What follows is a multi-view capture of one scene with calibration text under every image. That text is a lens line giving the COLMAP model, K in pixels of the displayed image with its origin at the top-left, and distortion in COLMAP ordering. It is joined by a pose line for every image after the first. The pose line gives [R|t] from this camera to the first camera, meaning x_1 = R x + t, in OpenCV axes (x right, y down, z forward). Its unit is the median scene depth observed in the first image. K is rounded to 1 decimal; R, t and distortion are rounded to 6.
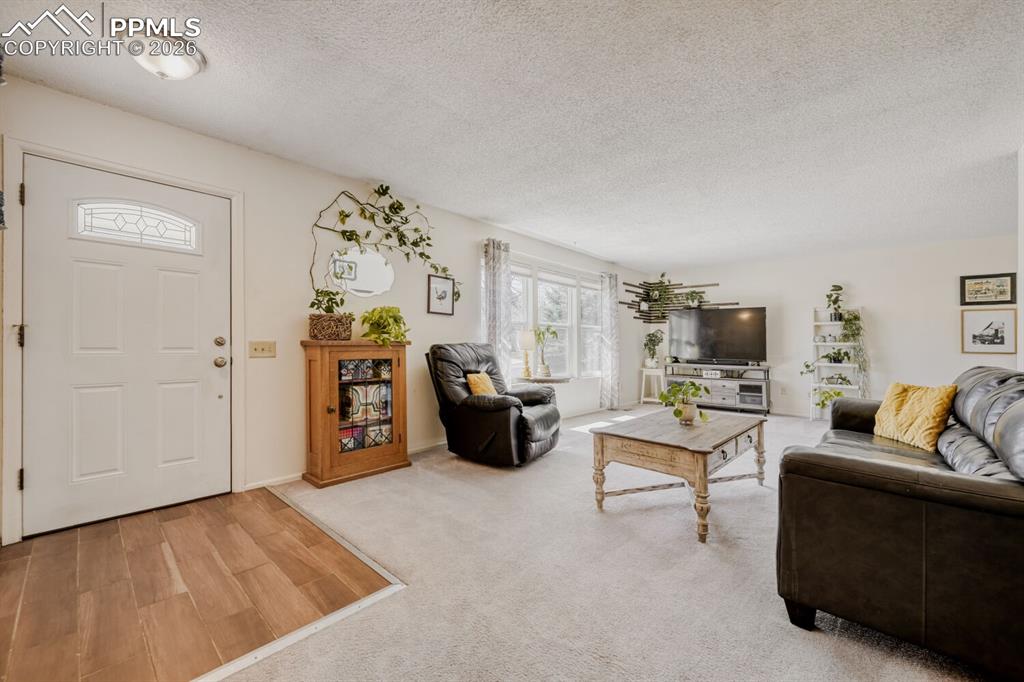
lens RADIAL K [[404.2, 0, 512.8], [0, 404.2, 340.0], [0, 0, 1]] dist [-0.003434, 0.000012]
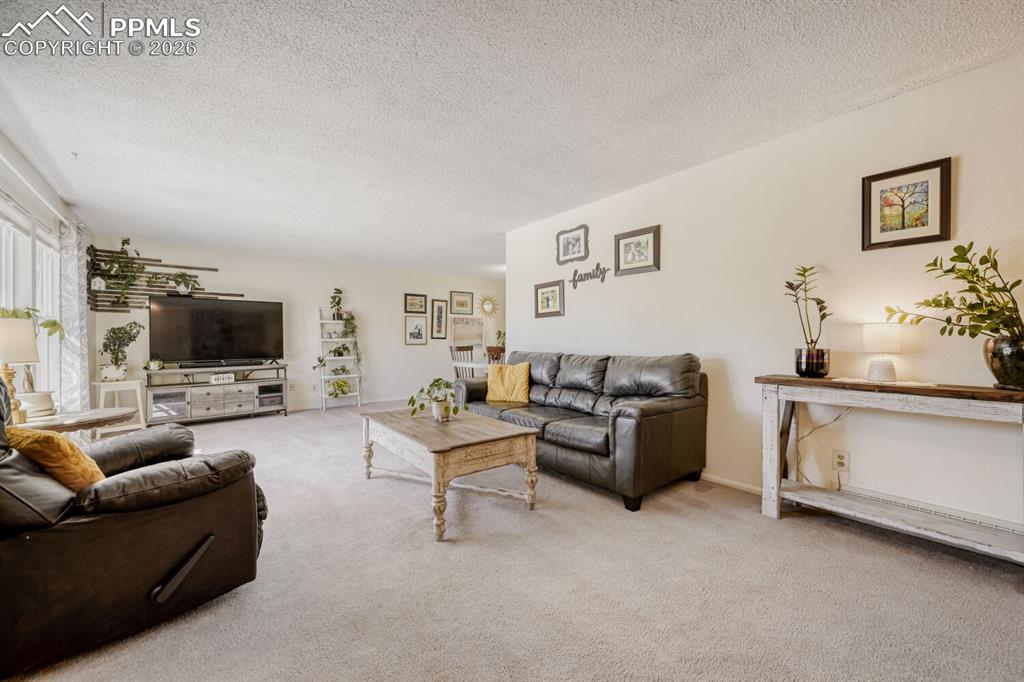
lens RADIAL K [[404.2, 0, 512.8], [0, 404.2, 340.0], [0, 0, 1]] dist [-0.003434, 0.000012]
pose [[0.139267, -0.013872, 0.990158, -0.268601], [0.004325, 0.999901, 0.013400, -0.003070], [-0.990245, 0.002416, 0.139313, 0.342854]]
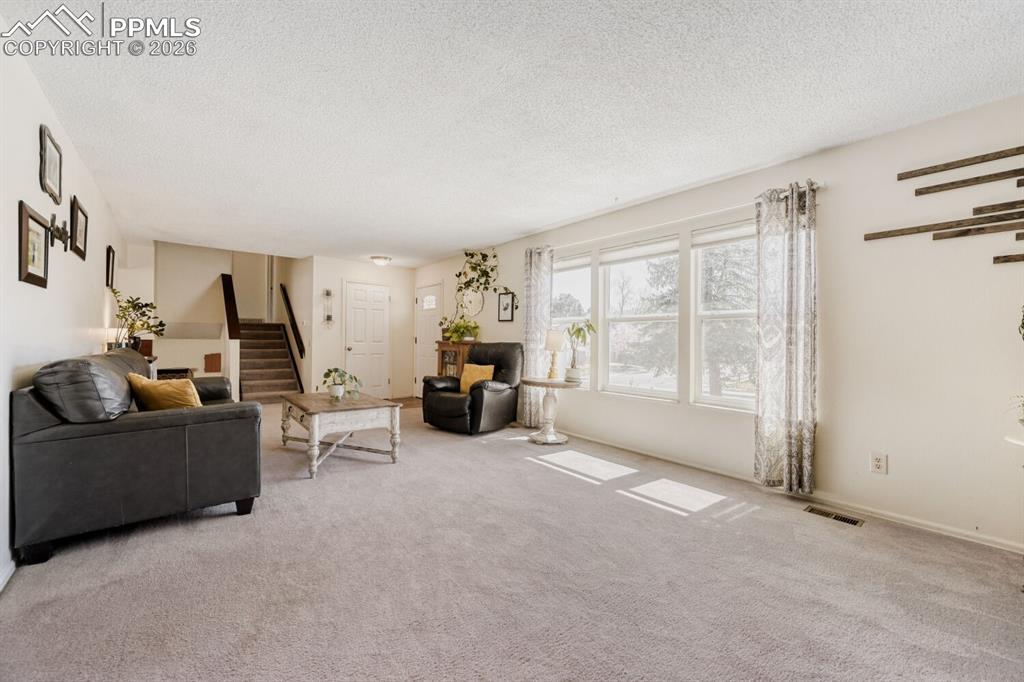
lens RADIAL K [[404.2, 0, 512.8], [0, 404.2, 340.0], [0, 0, 1]] dist [-0.003434, 0.000012]
pose [[-0.147334, -0.010740, -0.989028, 0.815983], [-0.002724, 0.999942, -0.010453, 0.008999], [0.989083, 0.001154, -0.147355, 0.870769]]
